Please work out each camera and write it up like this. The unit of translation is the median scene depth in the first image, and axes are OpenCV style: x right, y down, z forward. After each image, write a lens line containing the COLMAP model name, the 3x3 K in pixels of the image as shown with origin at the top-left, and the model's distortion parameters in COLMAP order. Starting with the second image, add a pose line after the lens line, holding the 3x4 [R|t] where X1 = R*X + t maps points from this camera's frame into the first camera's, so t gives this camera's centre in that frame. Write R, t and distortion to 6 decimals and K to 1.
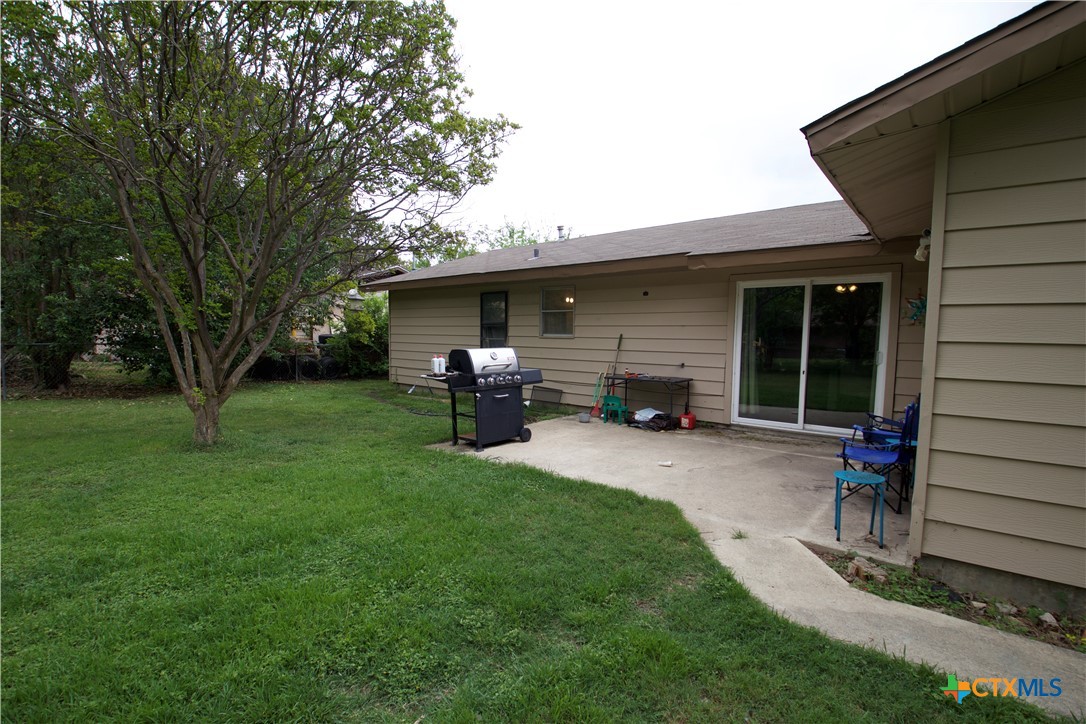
lens RADIAL K [[503.0, 0, 536.3], [0, 503.0, 383.2], [0, 0, 1]] dist [0.005506, -0.019997]
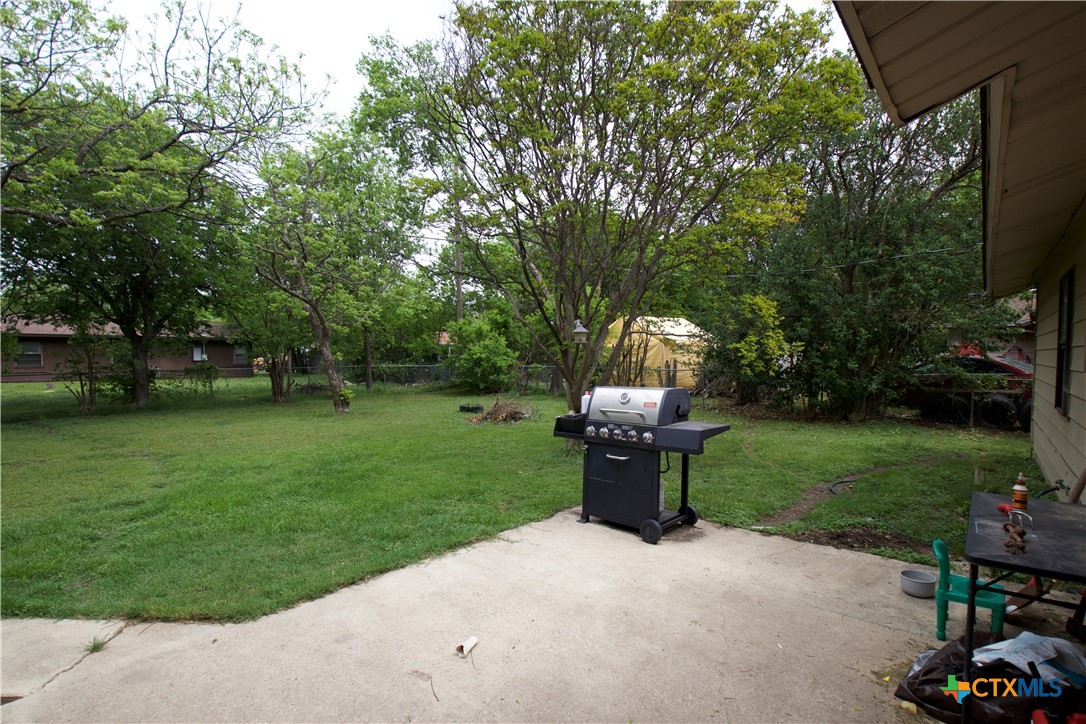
lens RADIAL K [[503.0, 0, 548.1], [0, 503.0, 369.3], [0, 0, 1]] dist [0.005506, -0.019997]
pose [[-0.005356, 0.010559, -0.999930, 0.527127], [-0.093787, 0.995531, 0.011015, -0.079385], [0.995578, 0.093839, -0.004341, 0.766877]]
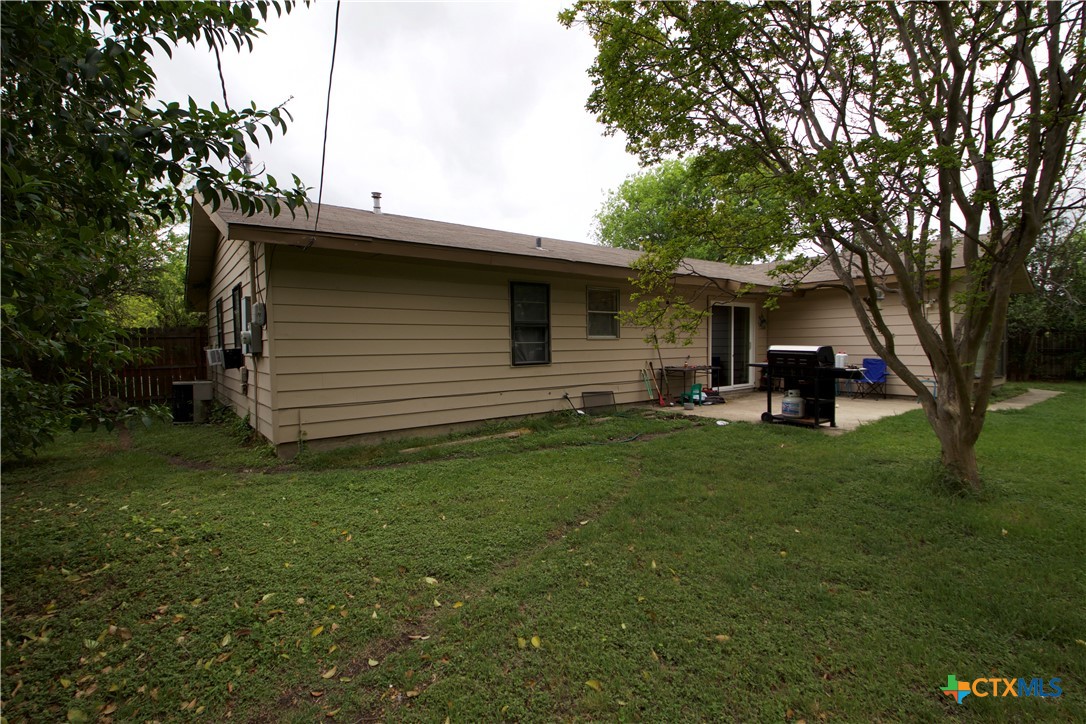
lens RADIAL K [[503.0, 0, 536.0], [0, 503.0, 369.5], [0, 0, 1]] dist [0.005506, -0.019997]
pose [[0.209951, -0.069522, 0.975237, -1.222916], [0.105255, 0.993279, 0.048149, -0.119856], [-0.972030, 0.092540, 0.215857, 1.192779]]
